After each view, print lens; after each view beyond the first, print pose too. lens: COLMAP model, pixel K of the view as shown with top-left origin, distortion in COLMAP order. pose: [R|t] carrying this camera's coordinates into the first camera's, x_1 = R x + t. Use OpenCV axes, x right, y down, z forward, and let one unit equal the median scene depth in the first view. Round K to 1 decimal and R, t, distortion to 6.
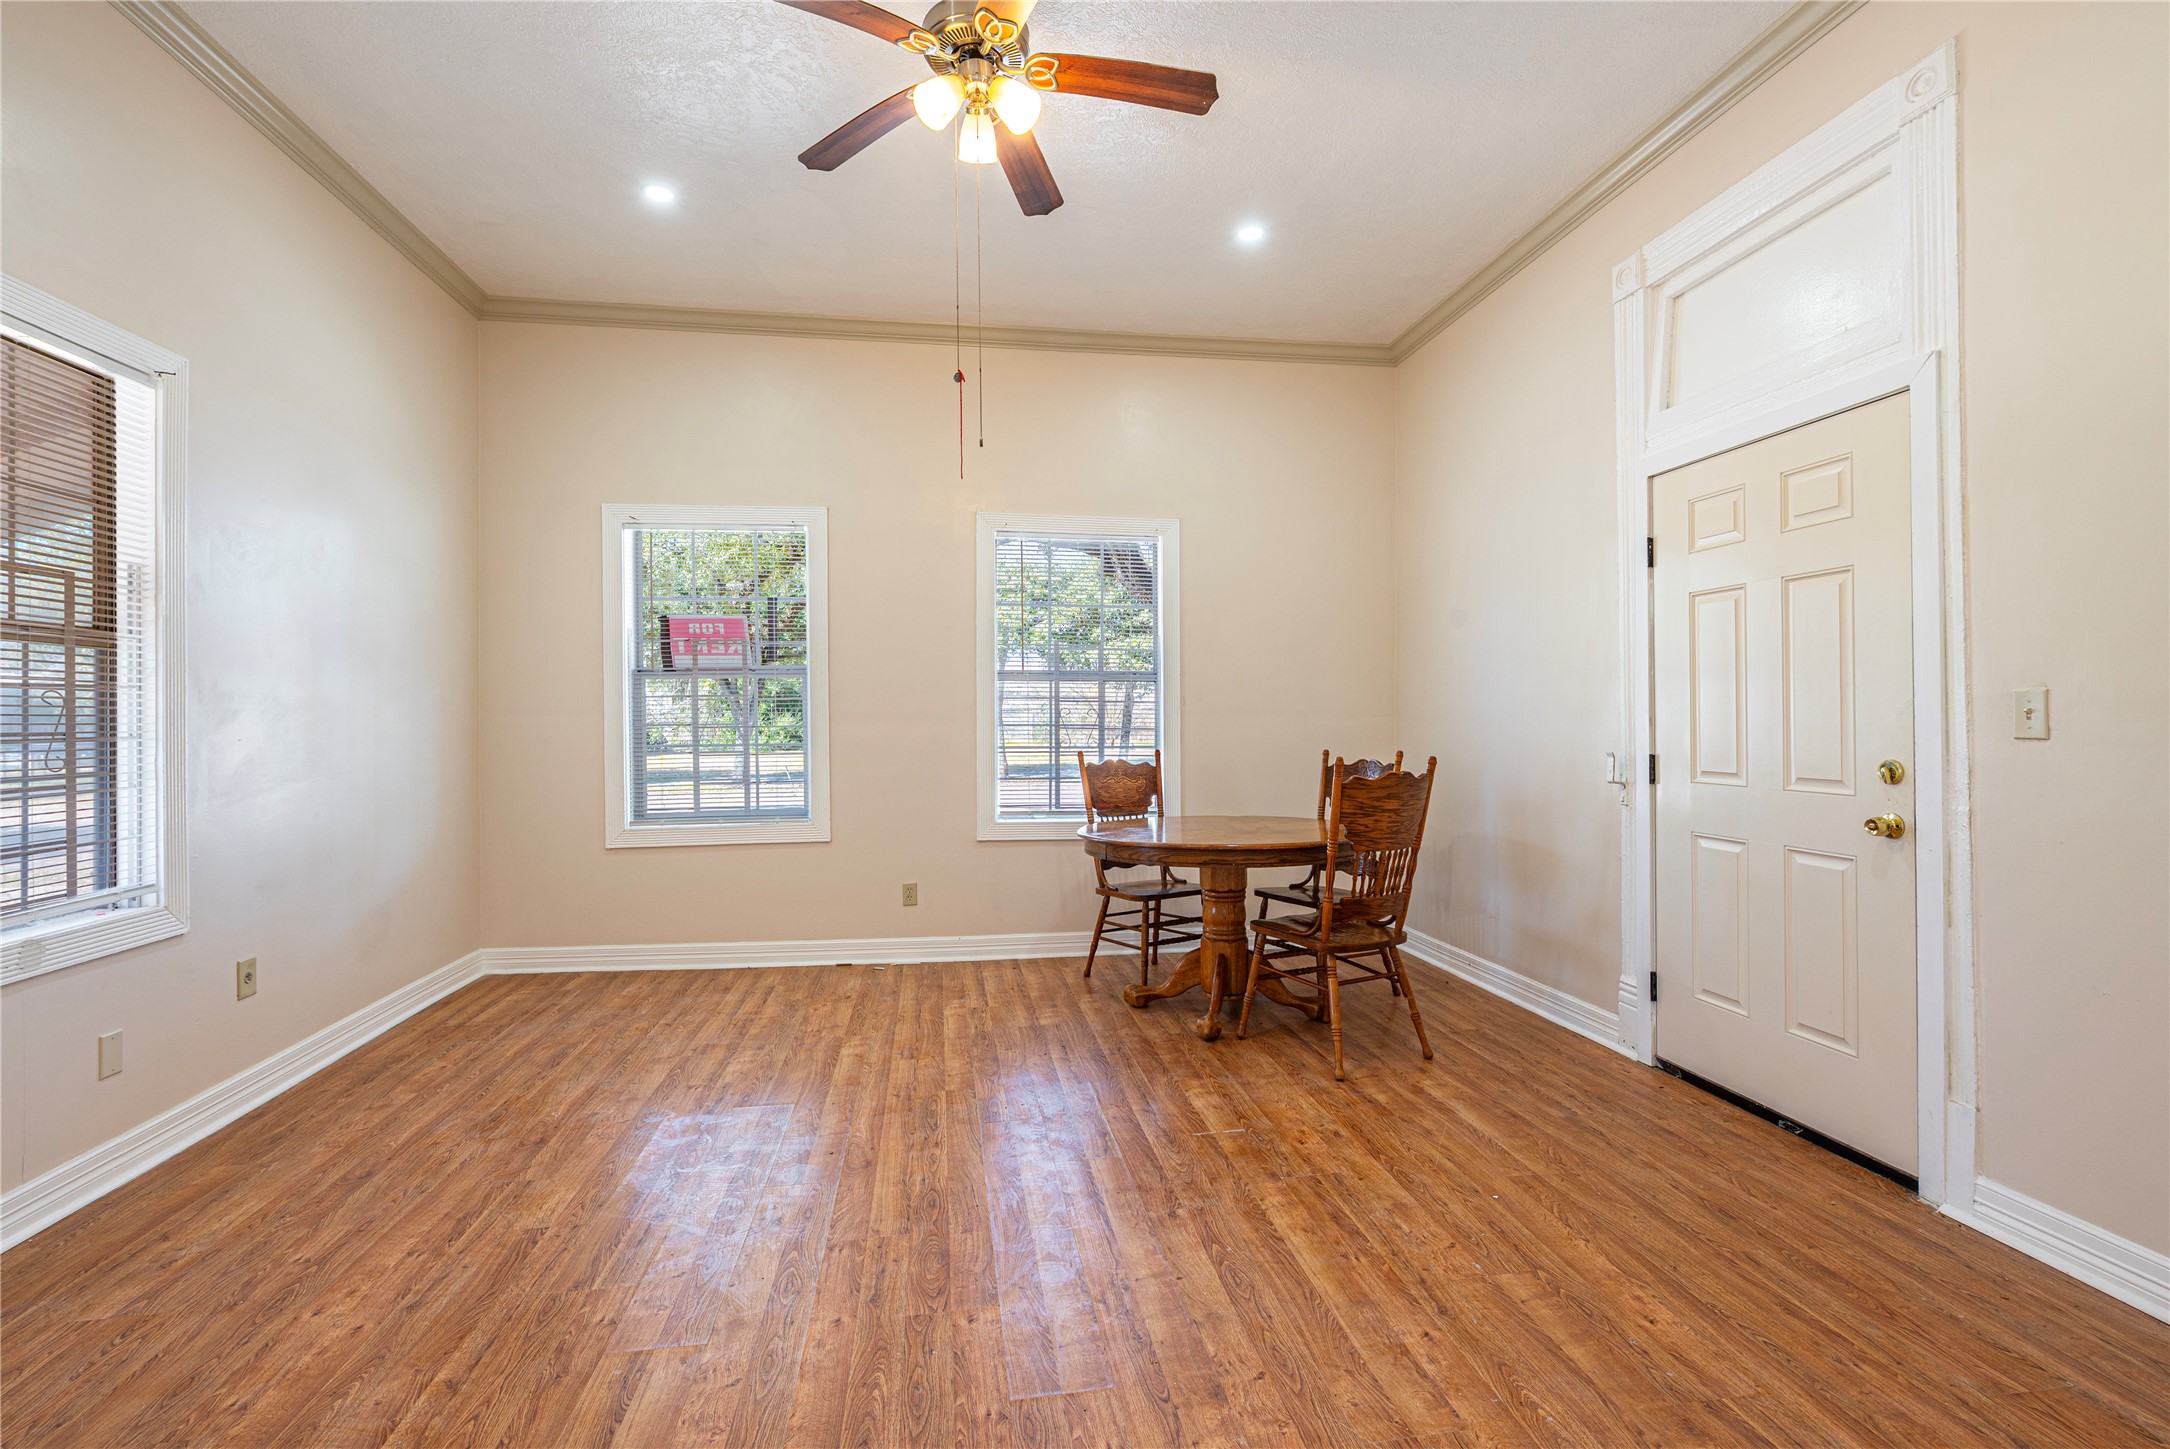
lens RADIAL K [[965.8, 0, 1080.1], [0, 965.8, 707.6], [0, 0, 1]] dist [0.002304, -0.000239]
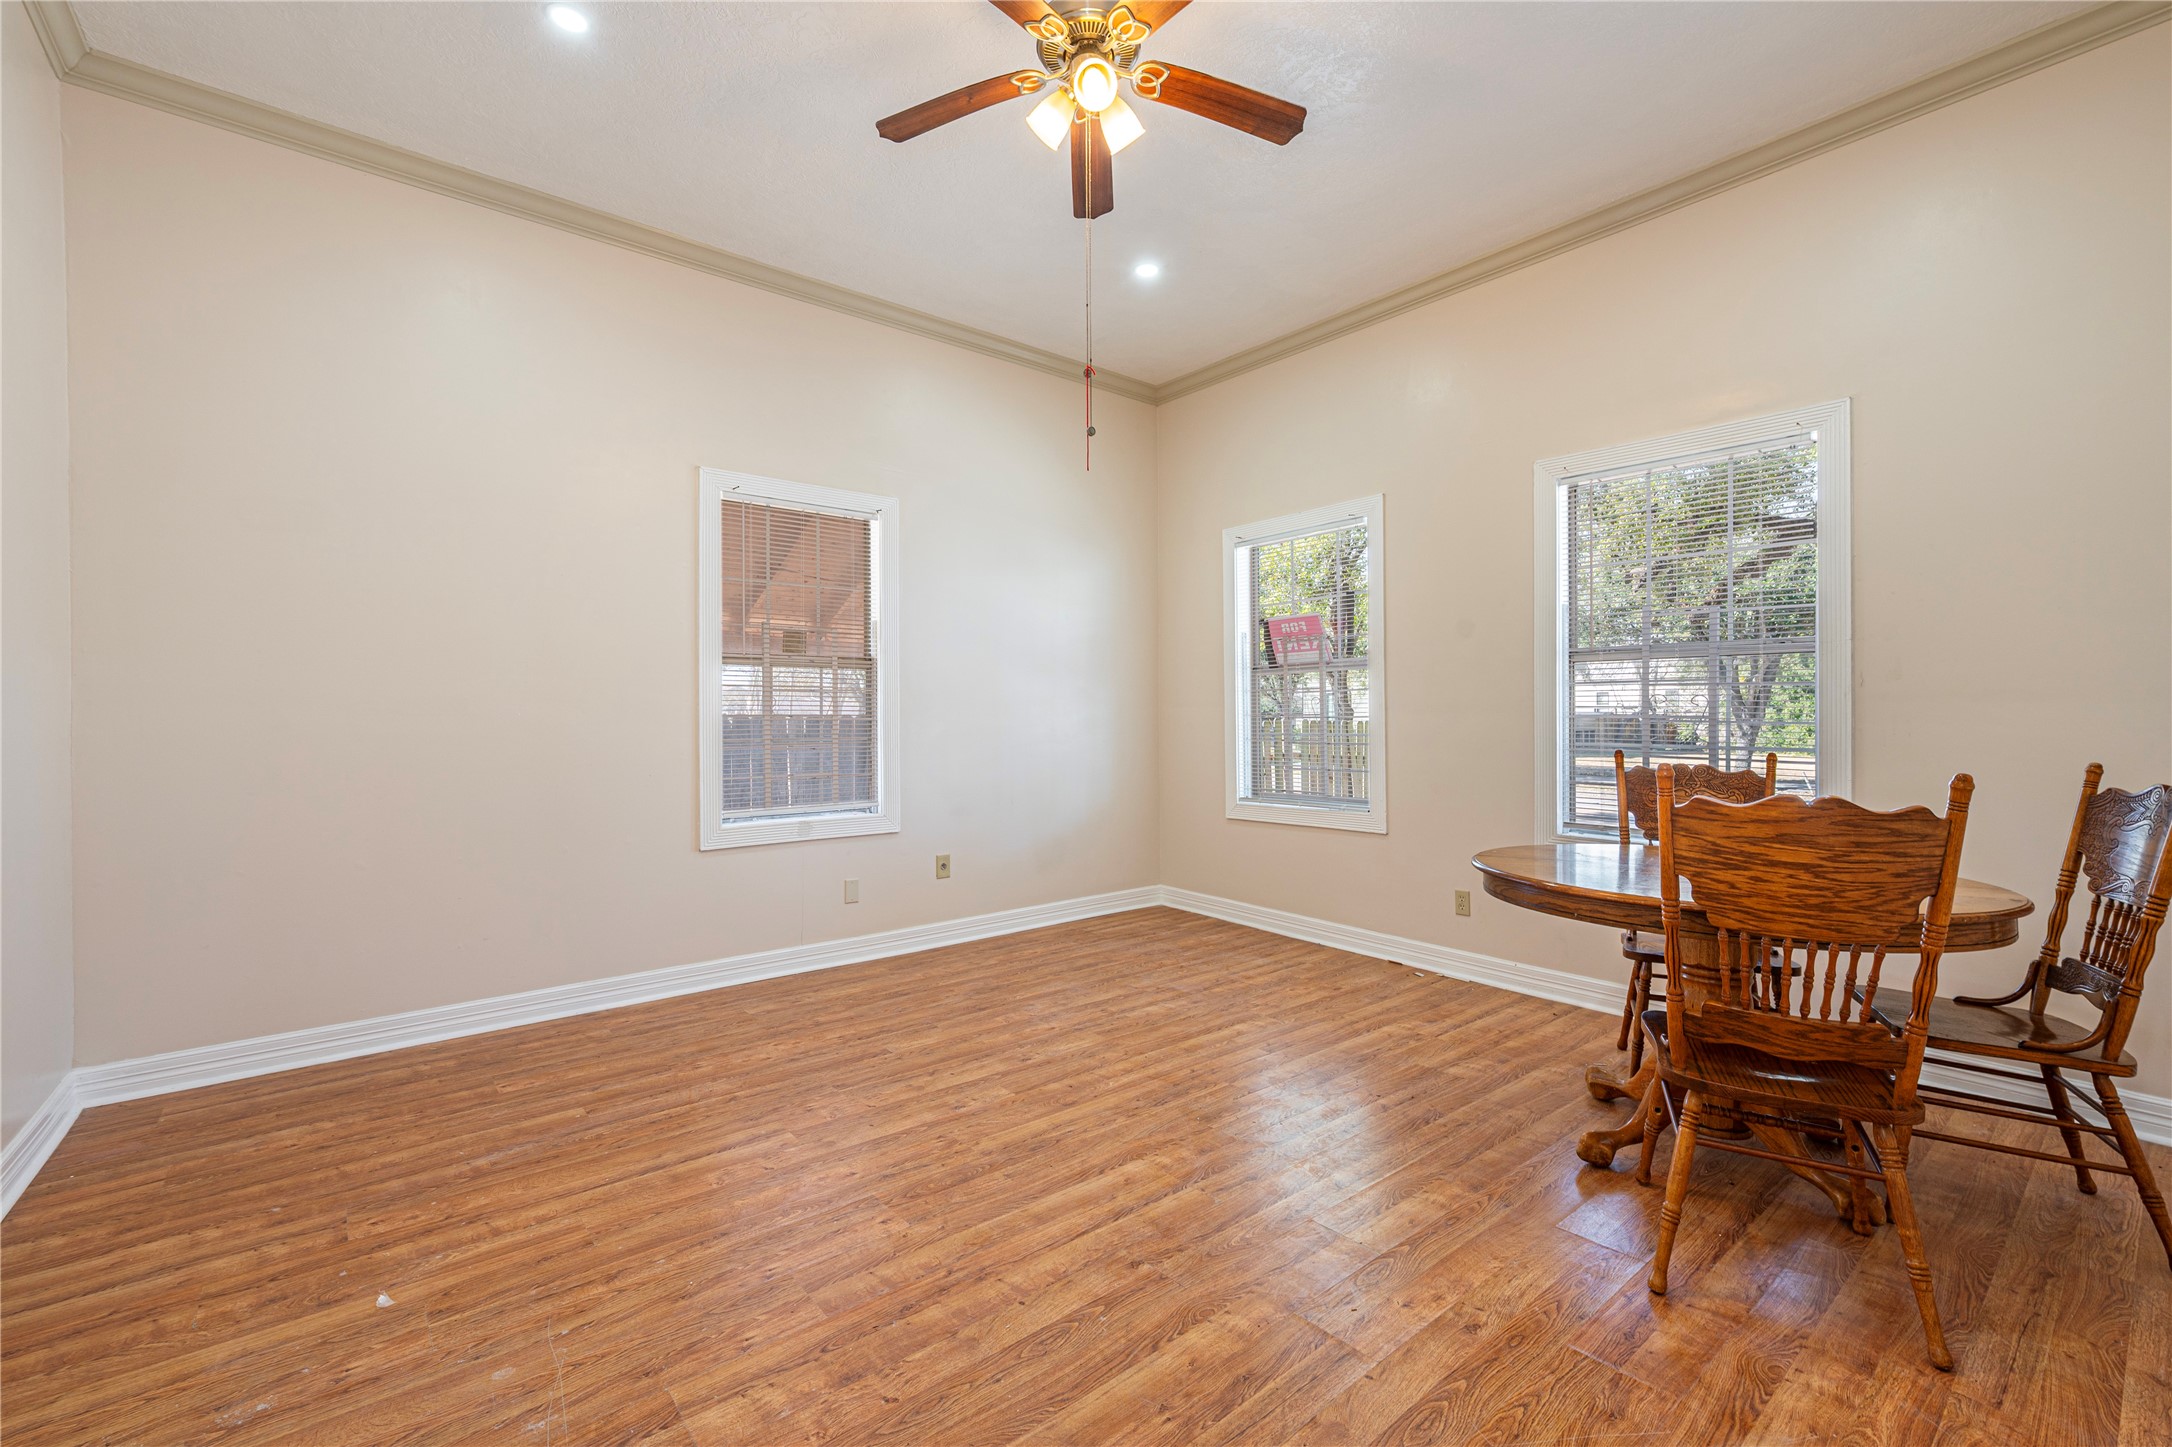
lens RADIAL K [[915.9, 0, 1087.5], [0, 915.9, 716.2], [0, 0, 1]] dist [0.002613, -0.000008]
pose [[0.518533, 0.002119, -0.855055, 0.523266], [0.007434, 0.999948, 0.006986, 0.013593], [0.855025, -0.009979, 0.518490, 0.357319]]
